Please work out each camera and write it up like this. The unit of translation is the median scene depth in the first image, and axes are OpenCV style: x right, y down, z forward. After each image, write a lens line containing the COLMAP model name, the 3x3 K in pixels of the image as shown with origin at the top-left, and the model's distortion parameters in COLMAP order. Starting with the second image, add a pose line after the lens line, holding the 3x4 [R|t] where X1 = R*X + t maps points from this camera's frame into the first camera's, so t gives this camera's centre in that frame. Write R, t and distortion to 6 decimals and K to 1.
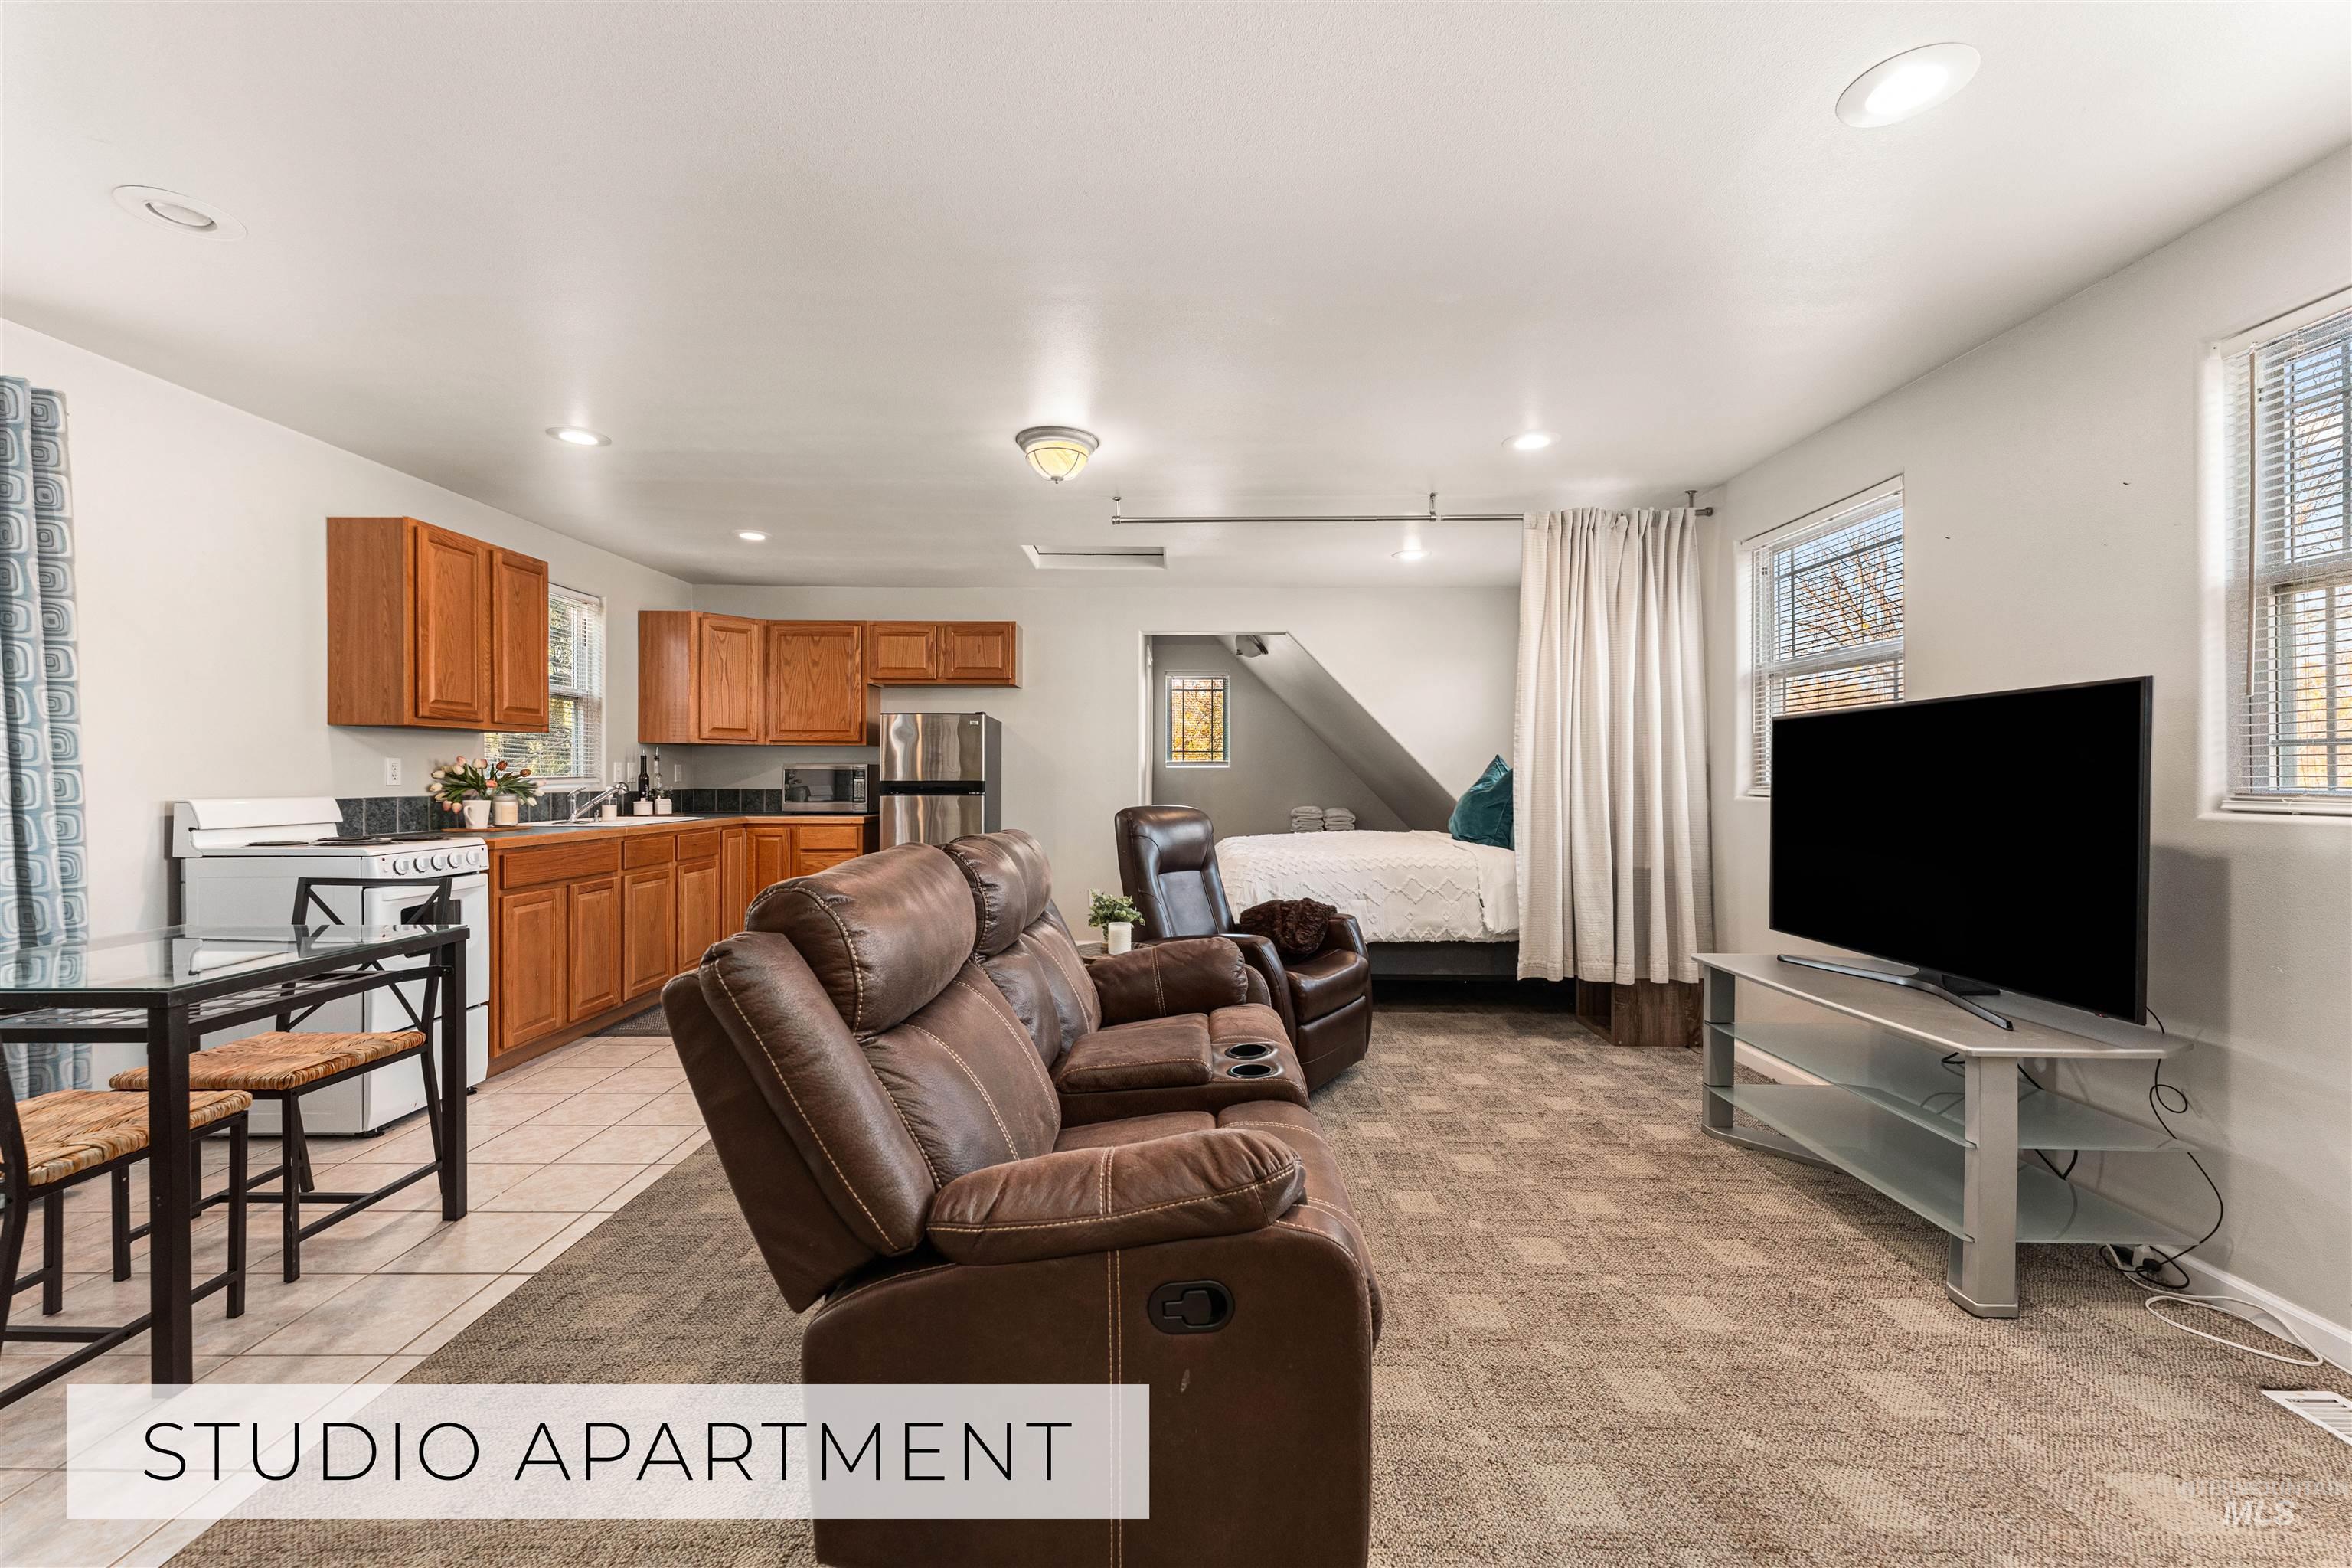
lens RADIAL K [[920.9, 0, 1180.0], [0, 920.9, 773.4], [0, 0, 1]] dist [-0.007919, -0.000078]
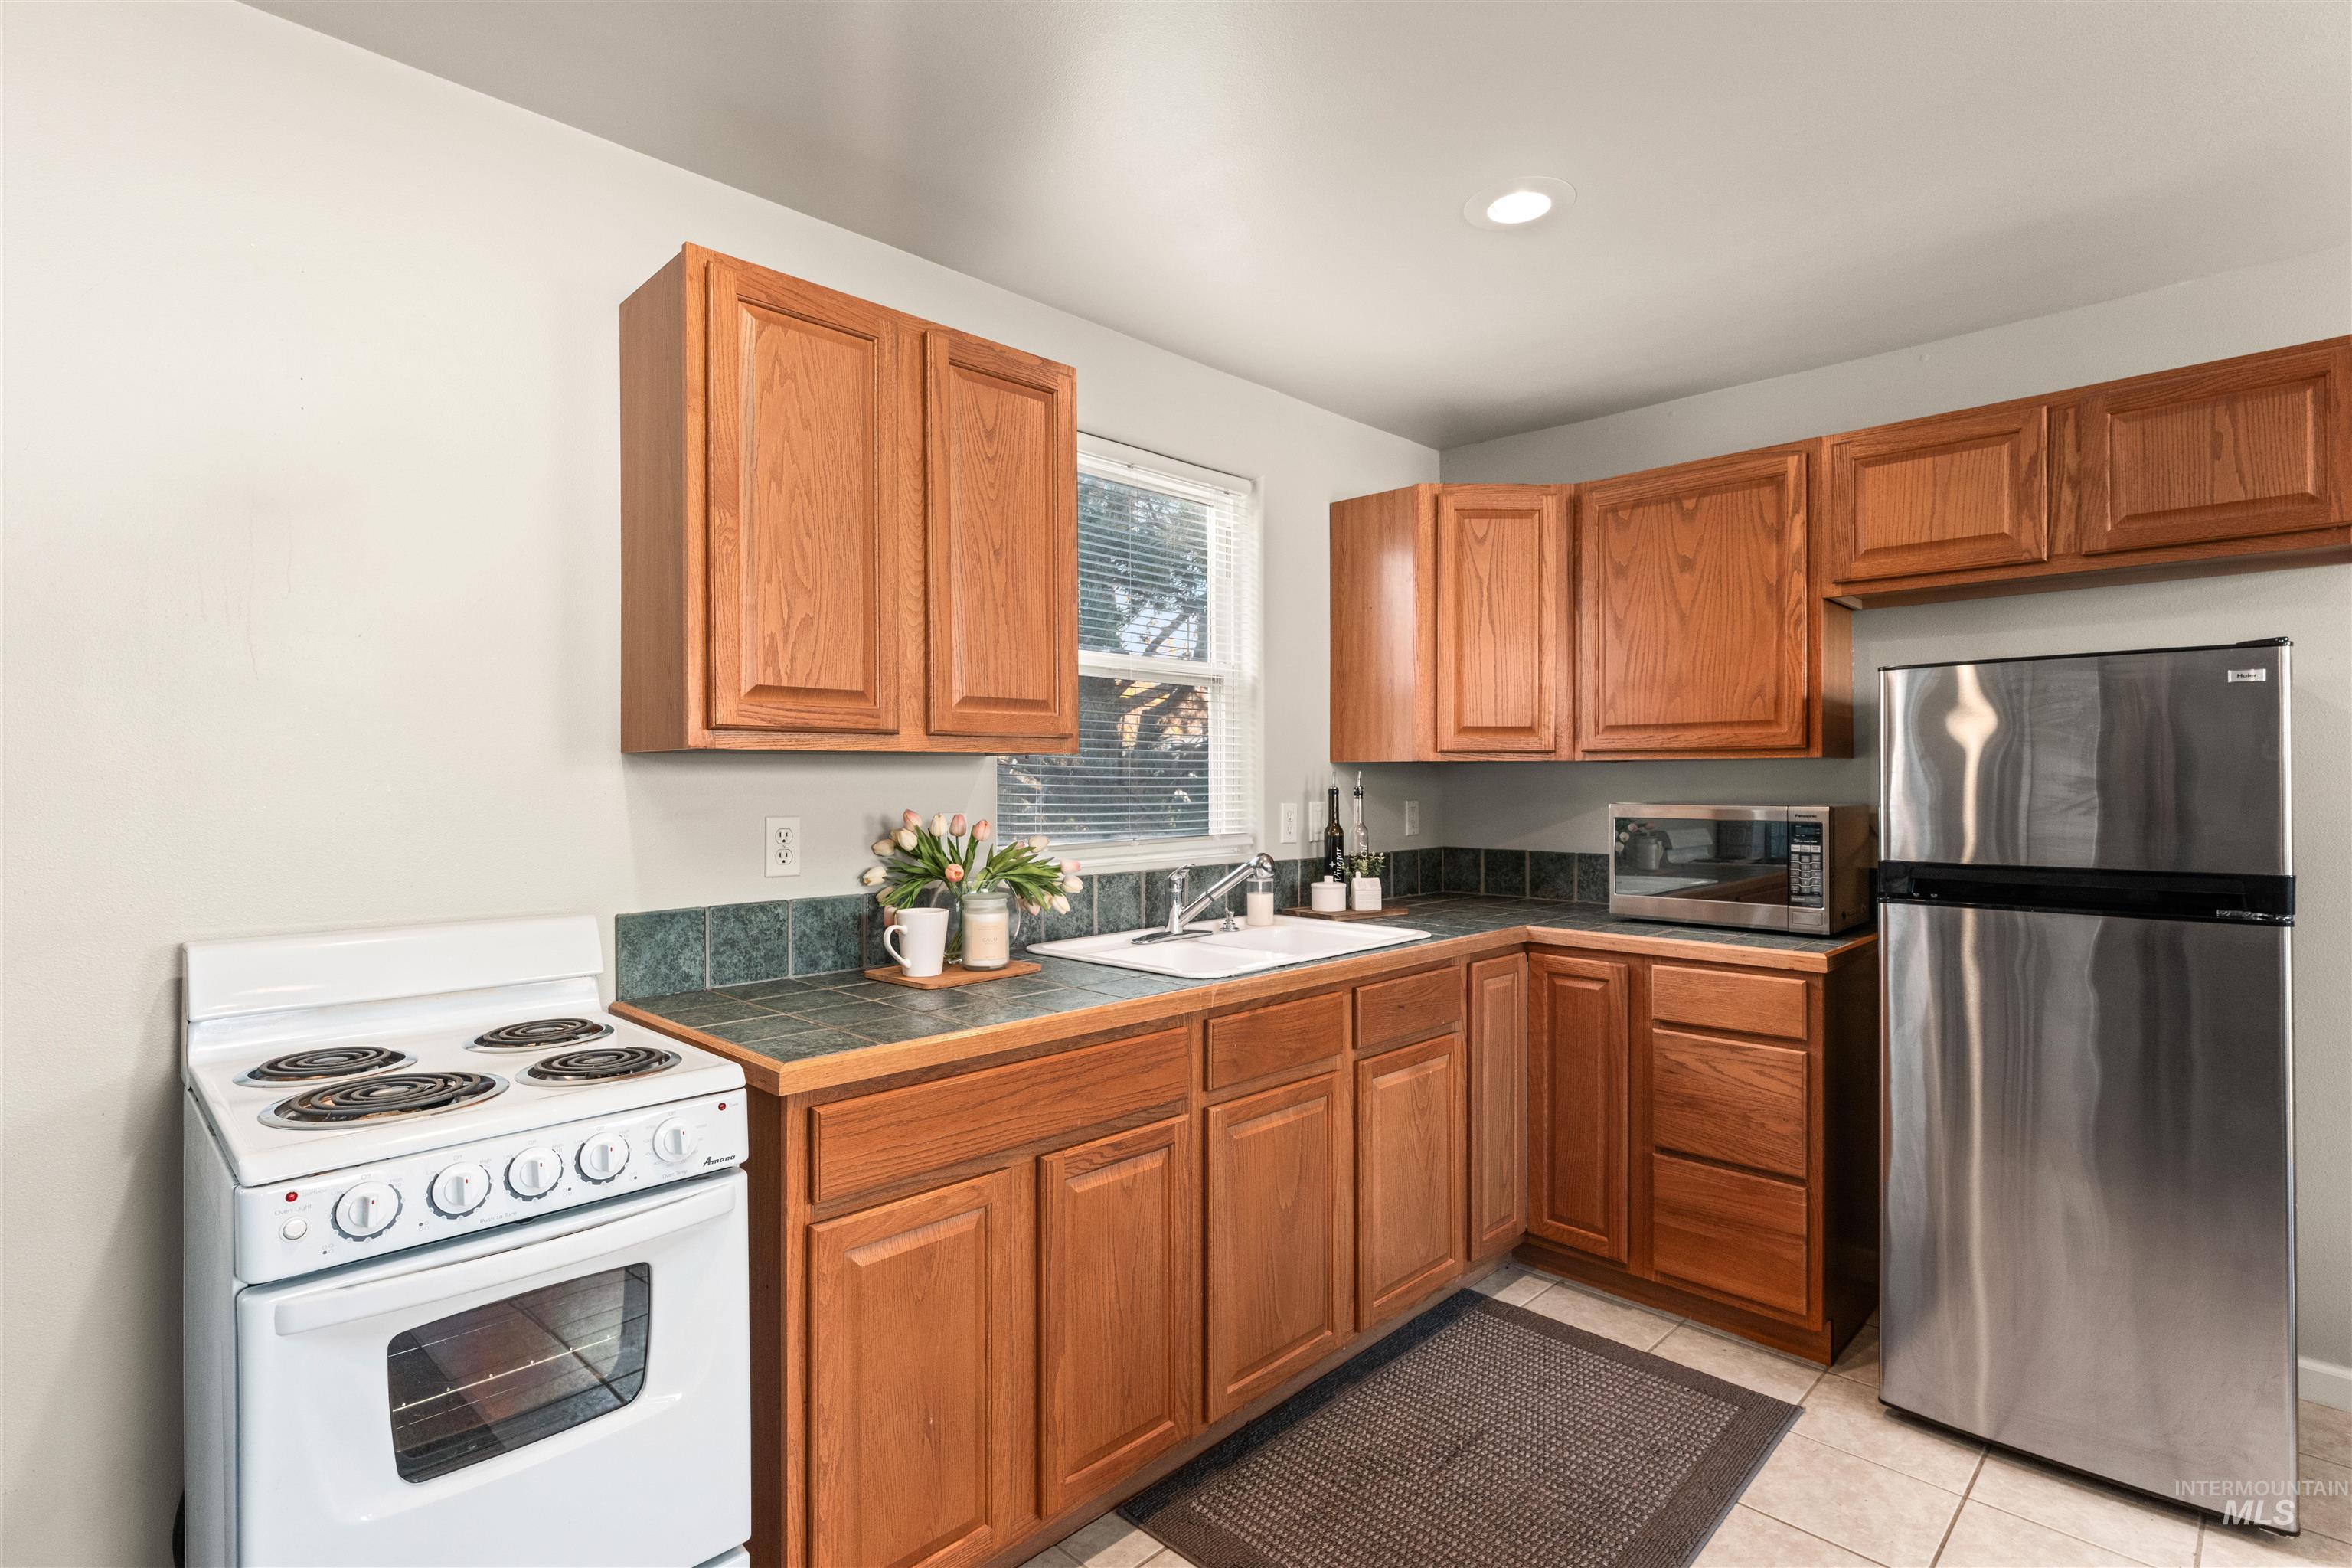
lens RADIAL K [[1127.6, 0, 1180.7], [0, 1127.6, 777.8], [0, 0, 1]] dist [0.002571, -0.000089]
pose [[0.706098, -0.004437, -0.708101, -0.213201], [0.005319, 0.999985, -0.000961, -0.024882], [0.708095, -0.003087, 0.706111, 0.515792]]
